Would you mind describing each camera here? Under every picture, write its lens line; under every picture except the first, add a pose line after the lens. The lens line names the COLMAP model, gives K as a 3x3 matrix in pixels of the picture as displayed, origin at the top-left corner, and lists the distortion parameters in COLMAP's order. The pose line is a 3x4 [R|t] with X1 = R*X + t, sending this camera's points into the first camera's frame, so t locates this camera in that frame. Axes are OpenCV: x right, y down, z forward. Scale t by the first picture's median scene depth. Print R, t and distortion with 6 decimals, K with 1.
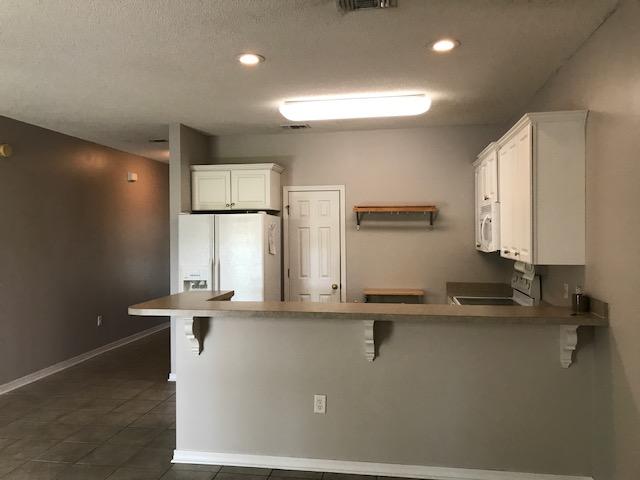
lens RADIAL K [[532.4, 0, 324.4], [0, 532.4, 237.8], [0, 0, 1]] dist [0.052537, -0.032080]
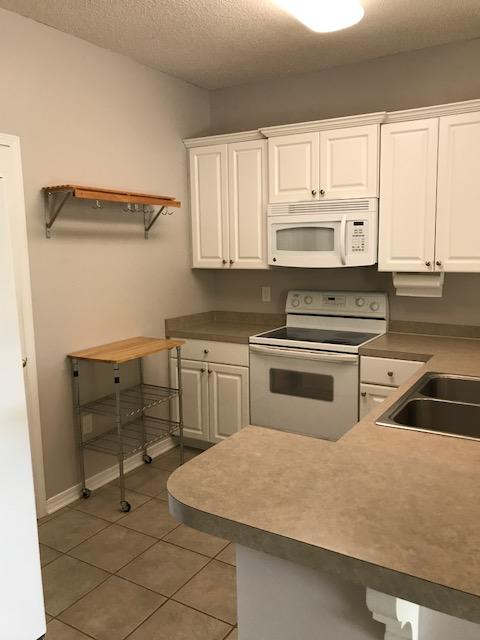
lens RADIAL K [[532.4, 0, 239.4], [0, 532.4, 320.7], [0, 0, 1]] dist [0.052537, -0.032080]
pose [[0.377199, -0.128208, 0.917215, -0.343049], [0.021020, 0.991302, 0.129920, 0.001396], [-0.925894, -0.029726, 0.376613, 0.670195]]
